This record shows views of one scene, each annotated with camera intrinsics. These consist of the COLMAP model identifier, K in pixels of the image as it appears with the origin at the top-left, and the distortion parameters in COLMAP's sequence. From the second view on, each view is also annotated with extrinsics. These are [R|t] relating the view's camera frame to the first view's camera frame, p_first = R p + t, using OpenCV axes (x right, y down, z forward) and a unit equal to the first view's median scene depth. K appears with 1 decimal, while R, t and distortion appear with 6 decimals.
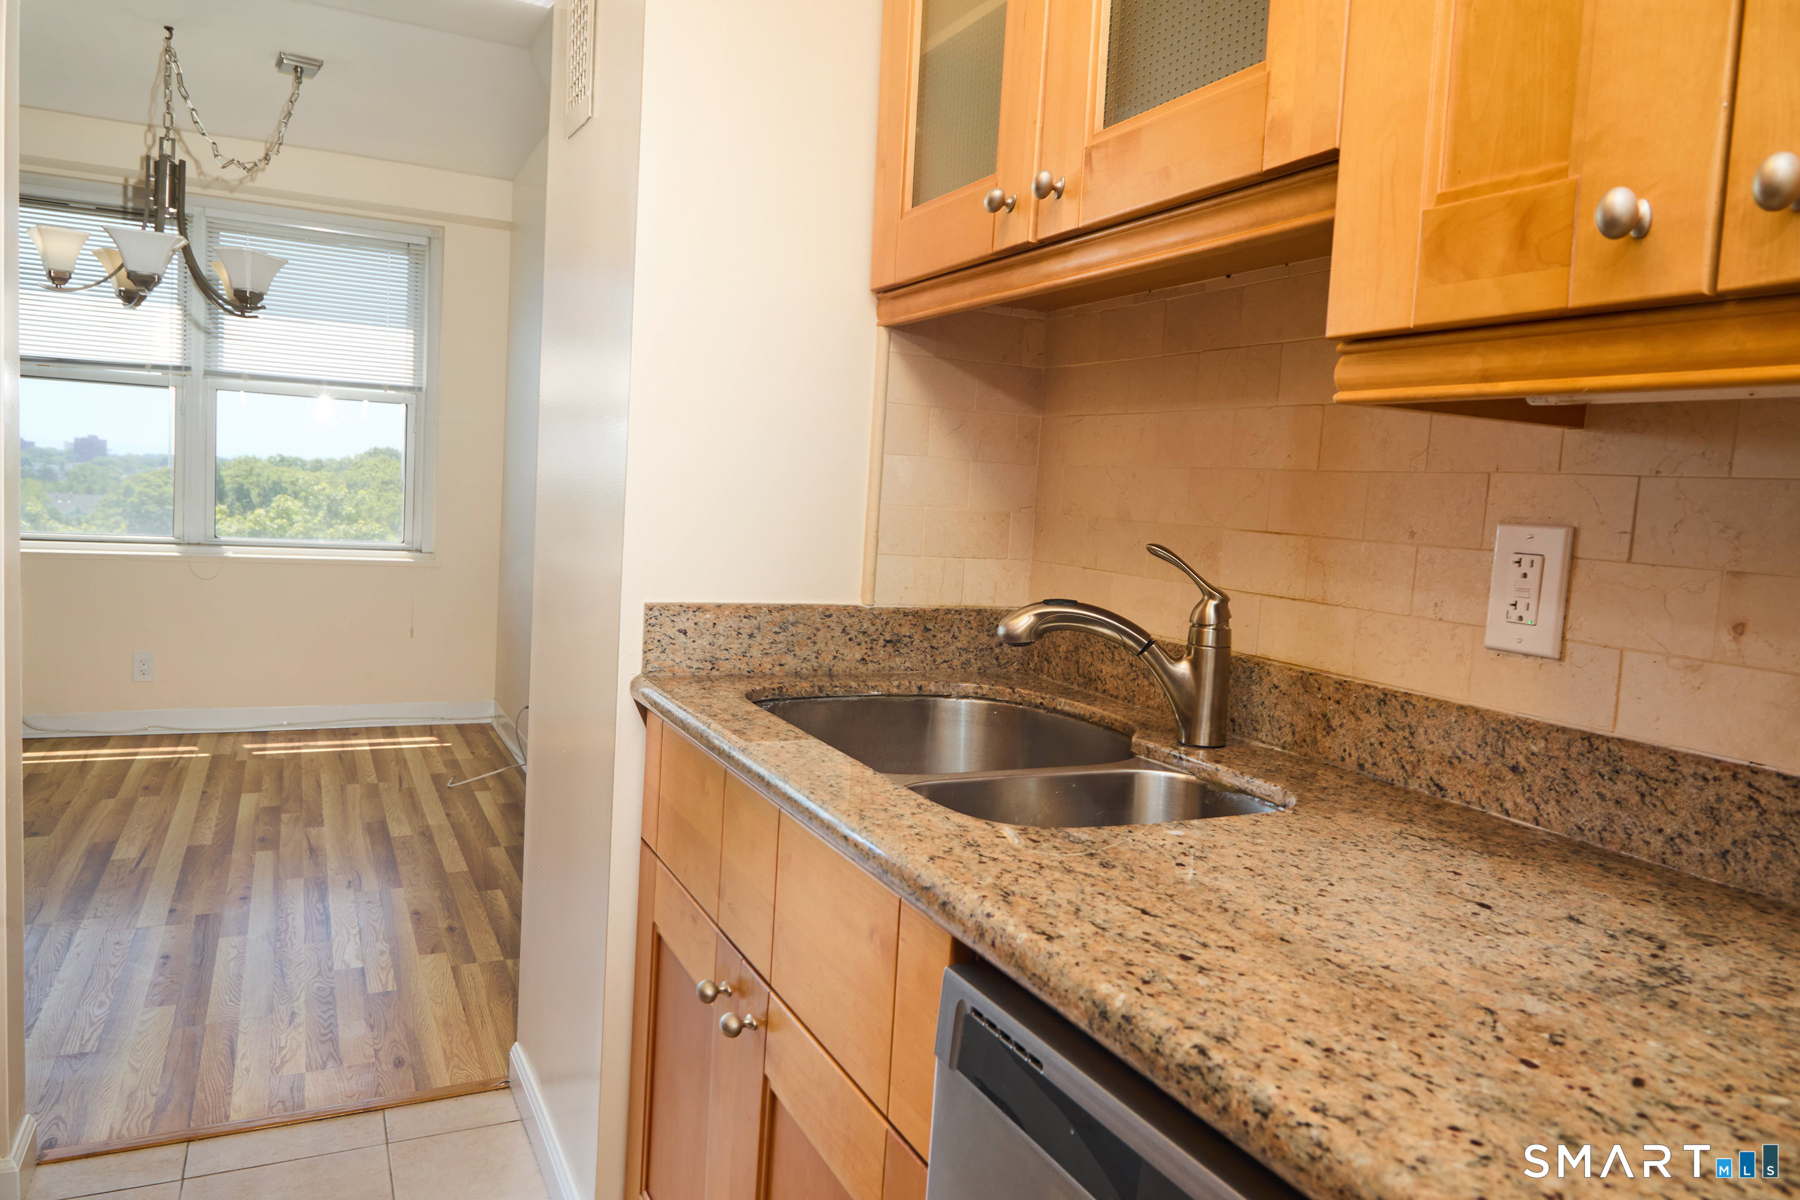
lens RADIAL K [[1216.5, 0, 892.3], [0, 1216.5, 587.2], [0, 0, 1]] dist [0.003197, -0.005359]
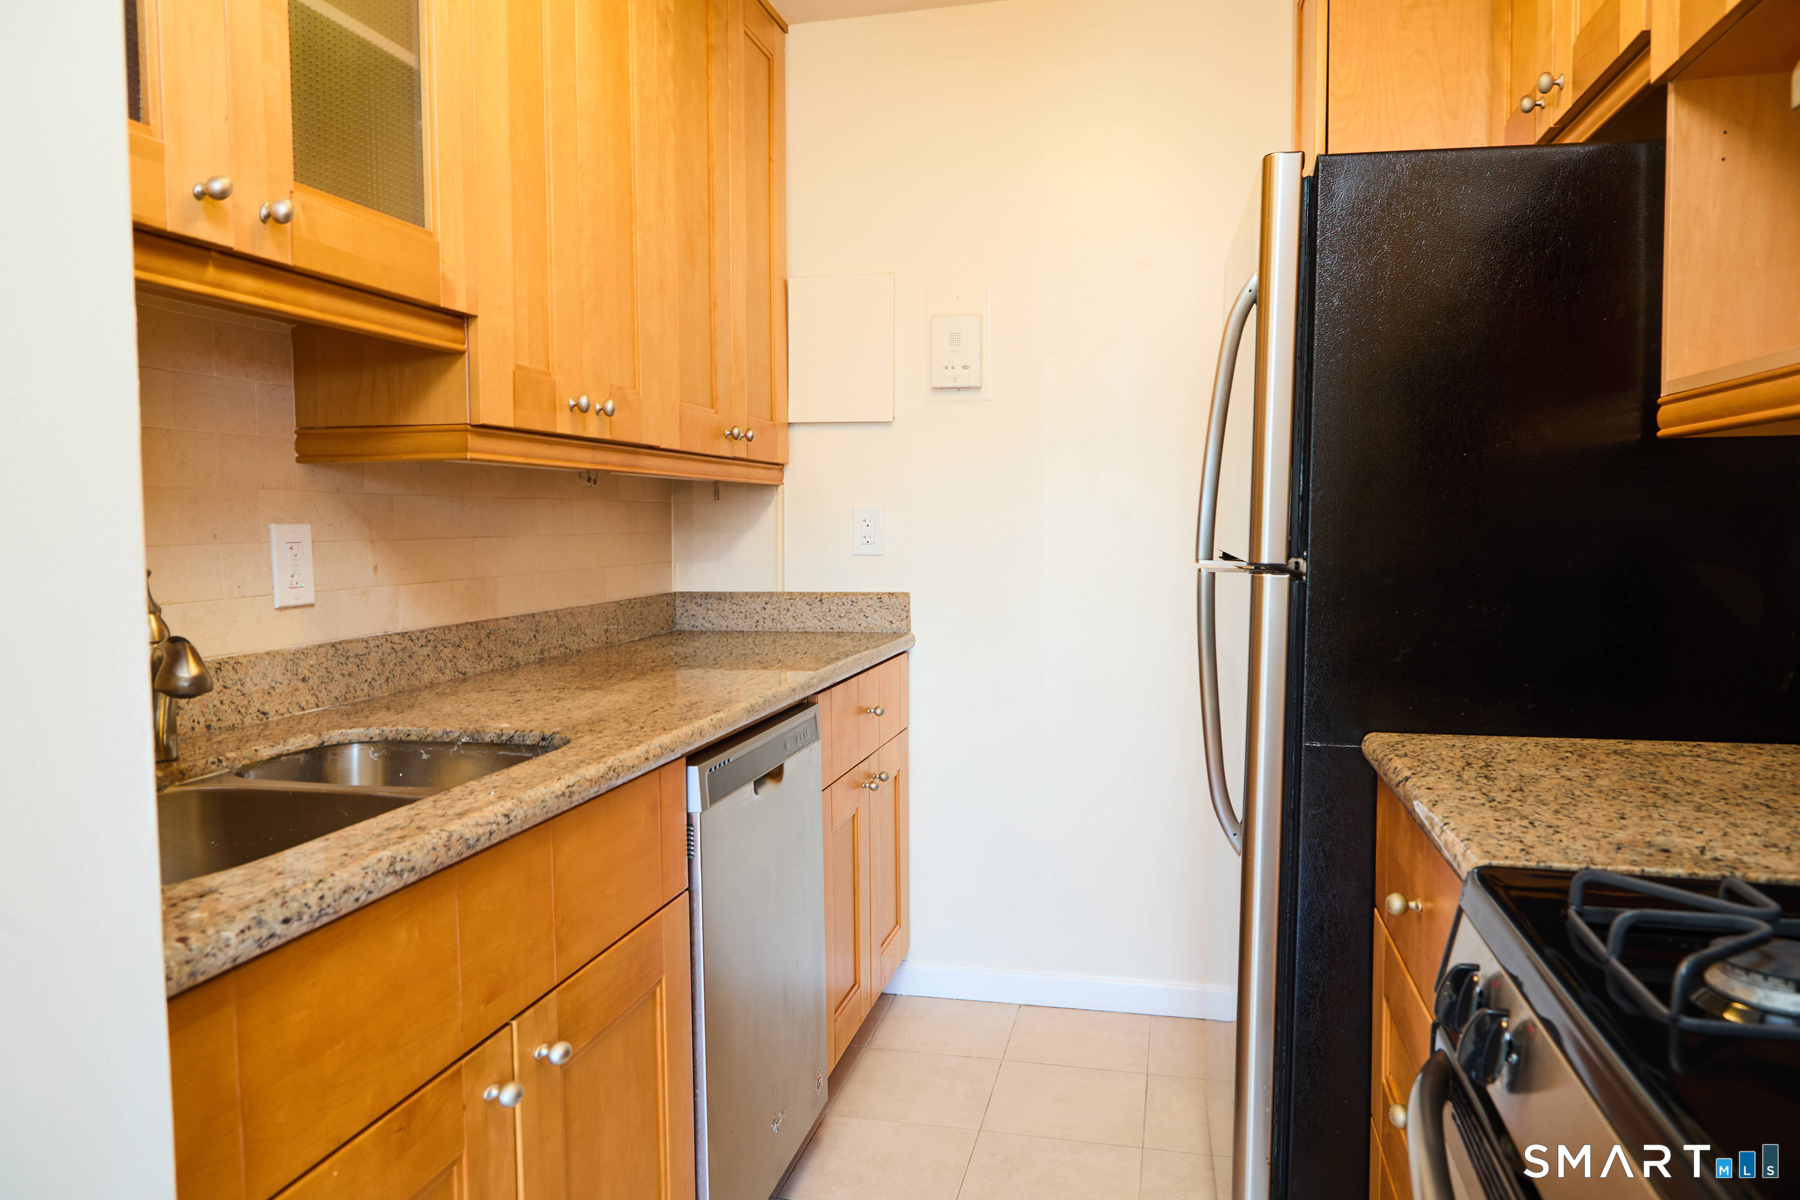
lens RADIAL K [[1216.5, 0, 912.4], [0, 1216.5, 561.5], [0, 0, 1]] dist [0.003197, -0.005359]
pose [[-0.783098, -0.072672, 0.617637, -0.318030], [0.013241, 0.990976, 0.133387, -0.059955], [-0.621757, 0.112633, -0.775069, 0.516250]]
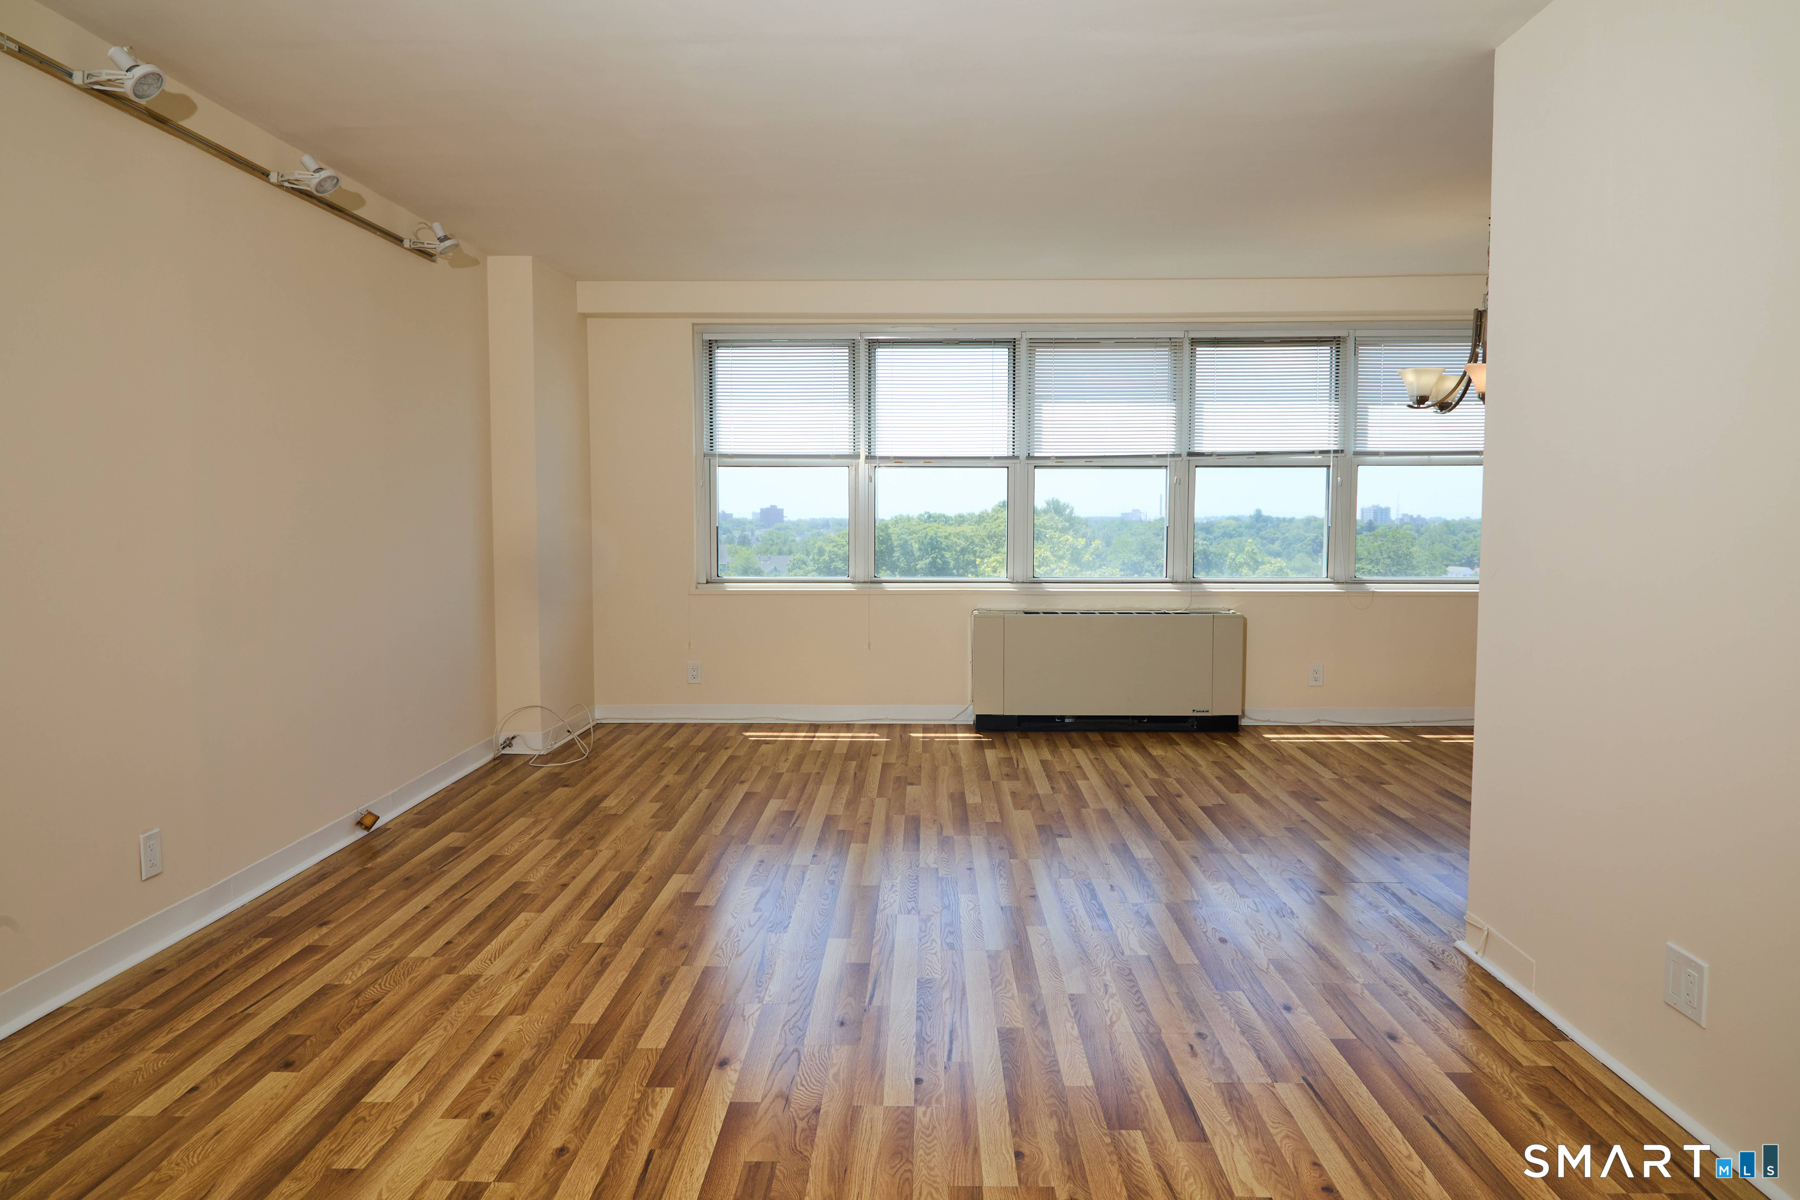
lens RADIAL K [[1216.5, 0, 901.4], [0, 1216.5, 595.9], [0, 0, 1]] dist [0.003197, -0.005359]
pose [[0.887600, -0.026812, -0.459834, -0.521254], [0.015286, 0.999469, -0.028770, 0.013473], [0.460361, 0.018507, 0.887539, -0.531473]]
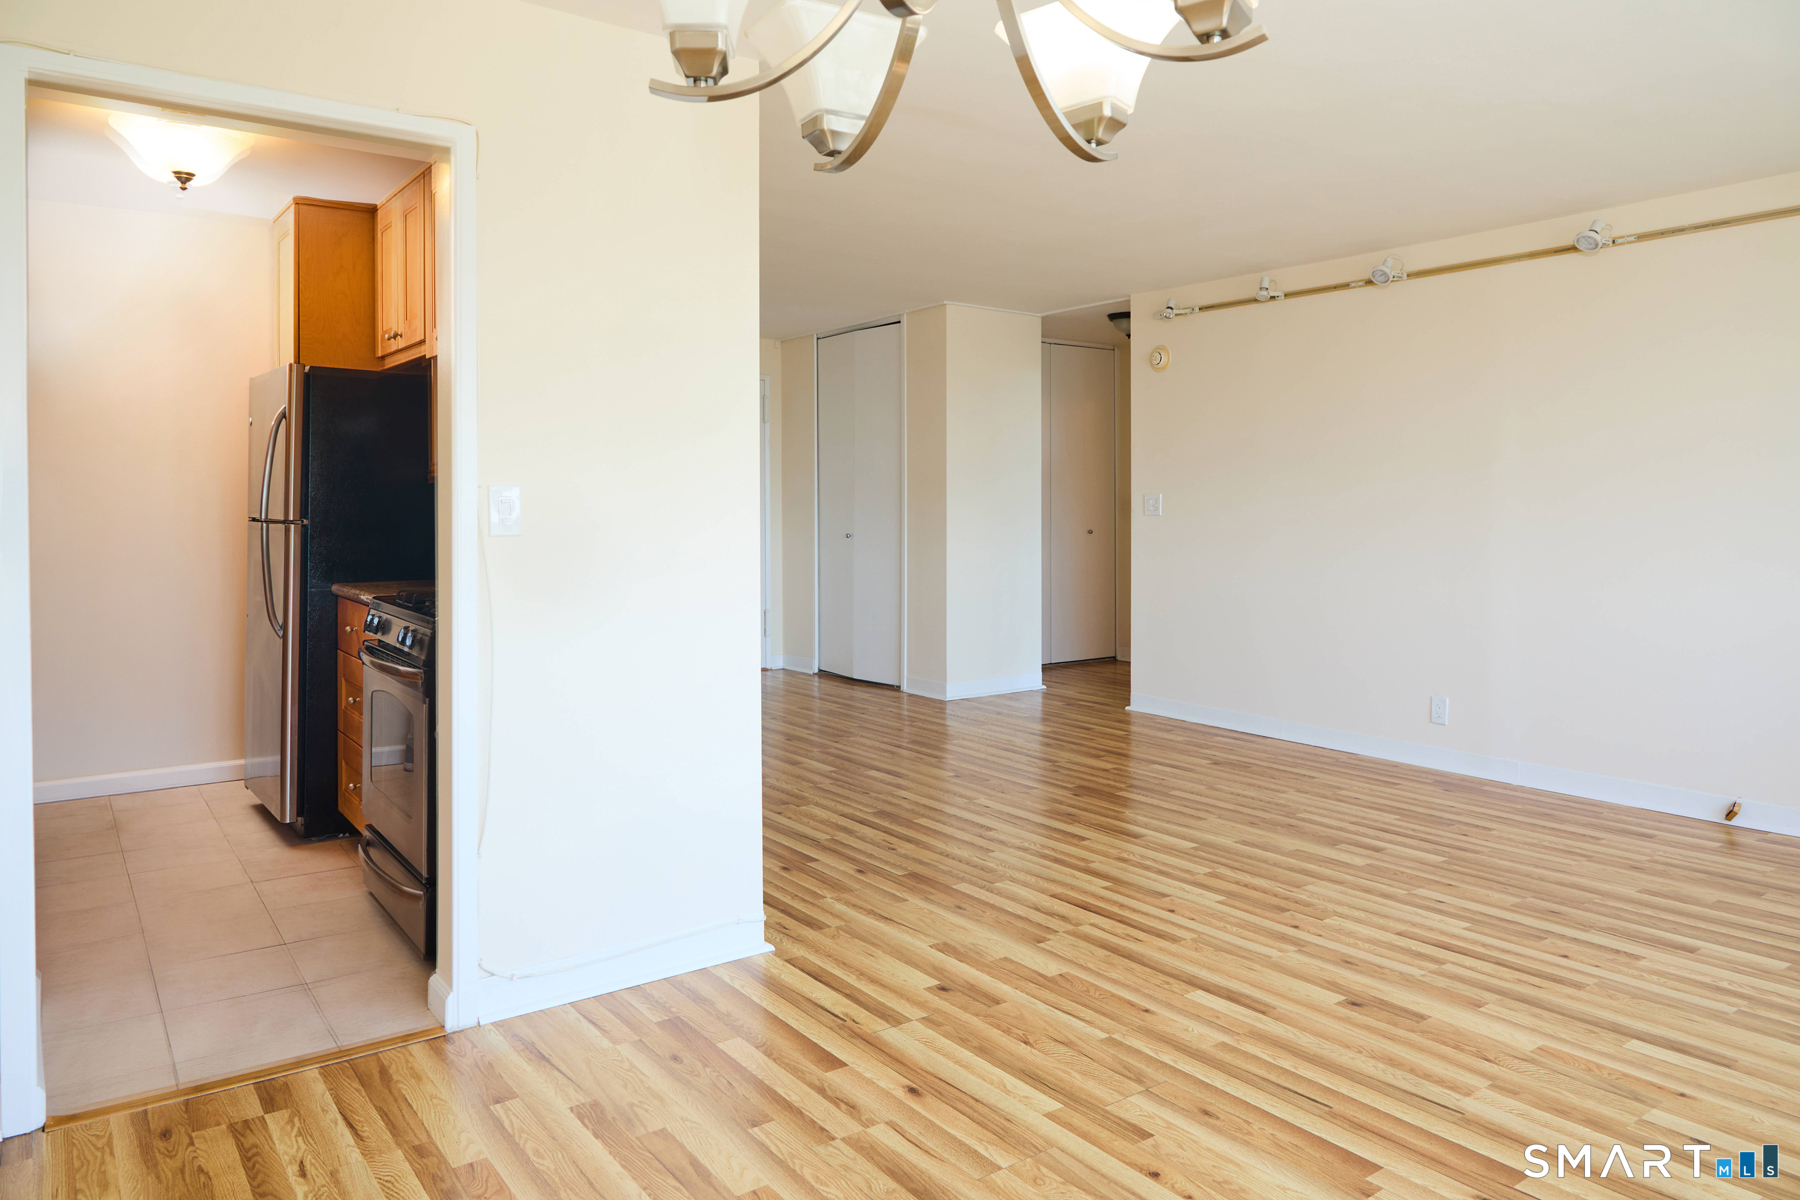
lens RADIAL K [[1216.5, 0, 889.4], [0, 1216.5, 500.2], [0, 0, 1]] dist [0.003197, -0.005359]
pose [[-0.983657, -0.057969, -0.170467, -0.492642], [-0.070186, 0.995312, 0.066538, -0.134190], [0.165810, 0.077415, -0.983114, 1.269488]]
